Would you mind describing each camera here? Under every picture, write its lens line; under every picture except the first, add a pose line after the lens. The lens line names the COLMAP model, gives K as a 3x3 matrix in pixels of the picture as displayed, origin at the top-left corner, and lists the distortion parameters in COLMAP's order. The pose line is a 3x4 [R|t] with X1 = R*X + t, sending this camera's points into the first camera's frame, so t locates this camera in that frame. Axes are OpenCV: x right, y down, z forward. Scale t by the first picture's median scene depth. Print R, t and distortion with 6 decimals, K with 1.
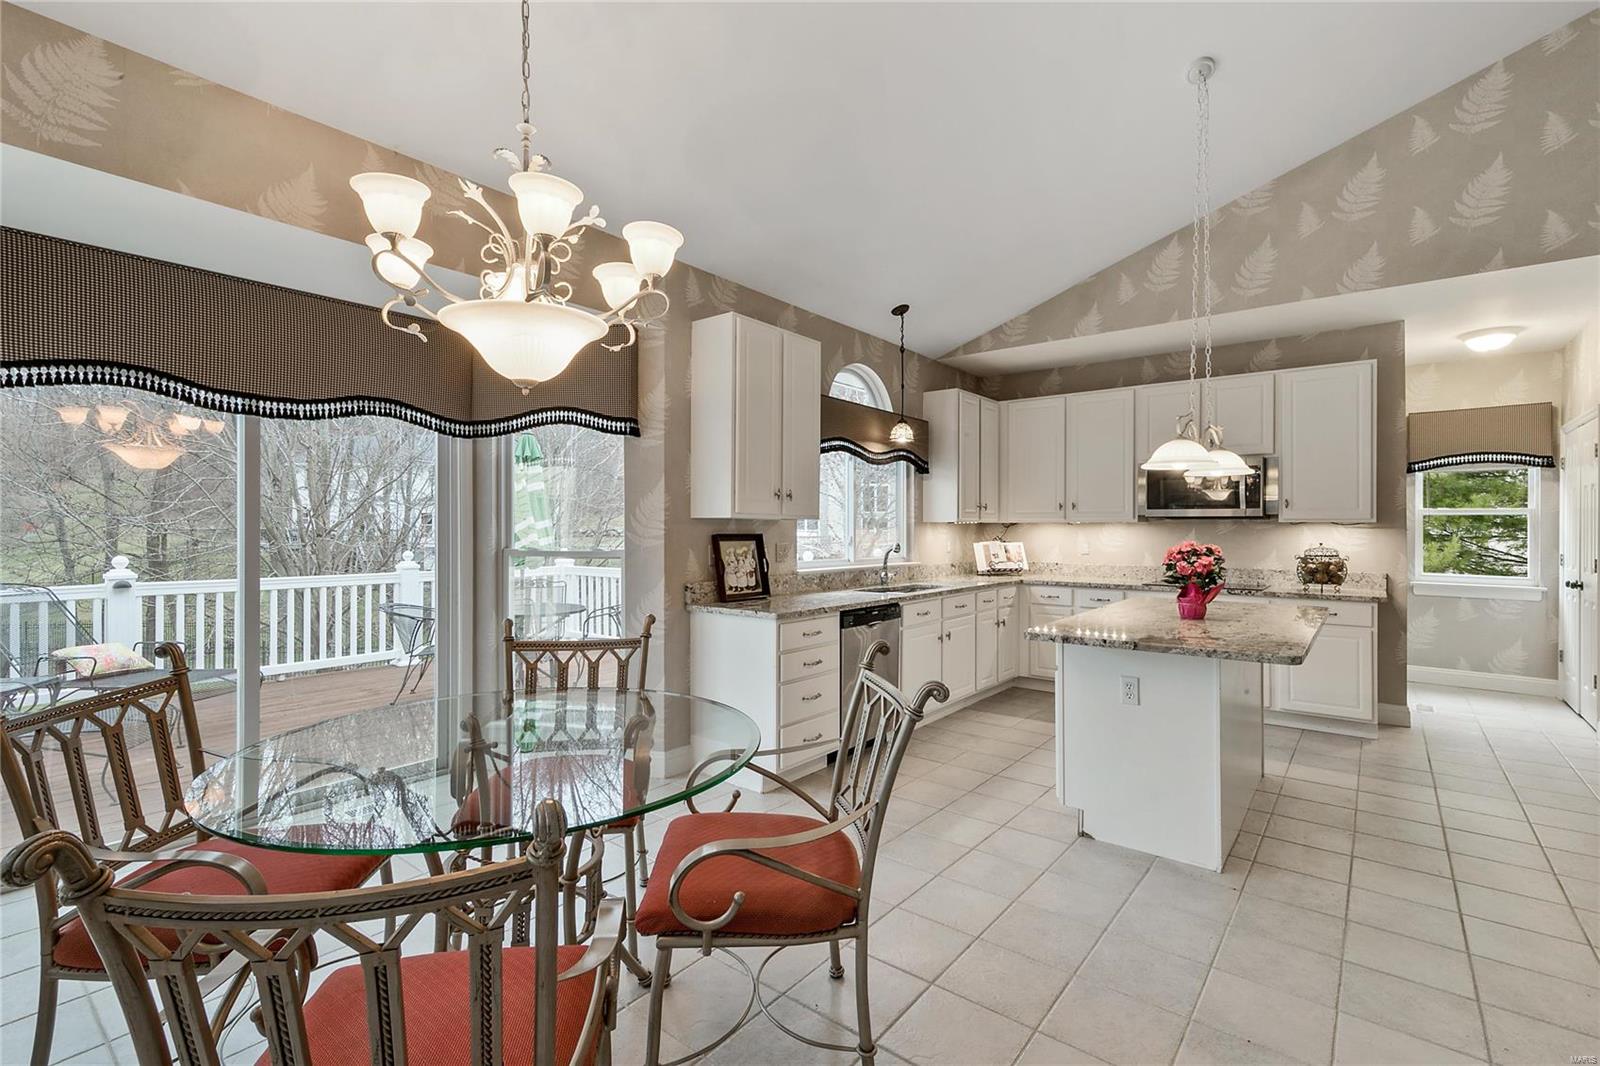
lens RADIAL K [[724.3, 0, 797.4], [0, 724.3, 528.9], [0, 0, 1]] dist [0.005886, 0.001136]
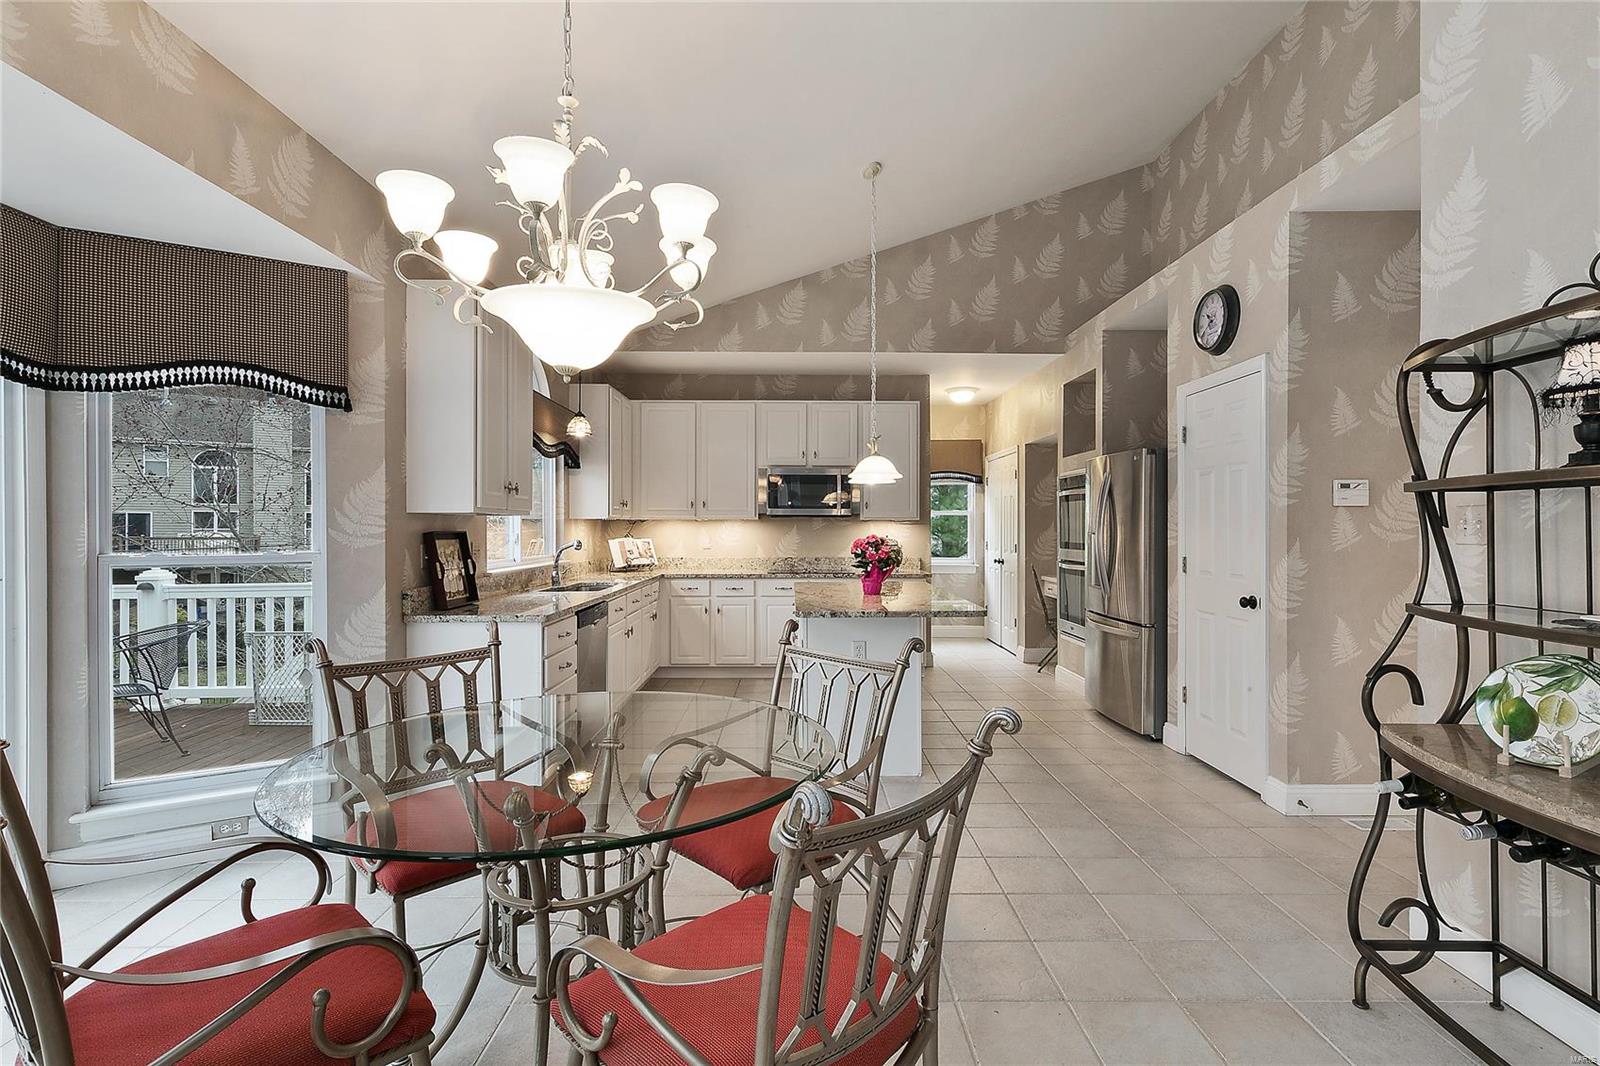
lens RADIAL K [[778.0, 0, 800.3], [0, 778.0, 532.4], [0, 0, 1]] dist [0.005620, -0.000021]
pose [[0.770469, -0.007366, 0.637434, -0.312321], [0.002542, 0.999961, 0.008482, 0.001097], [-0.637472, -0.004915, 0.770458, 0.009783]]
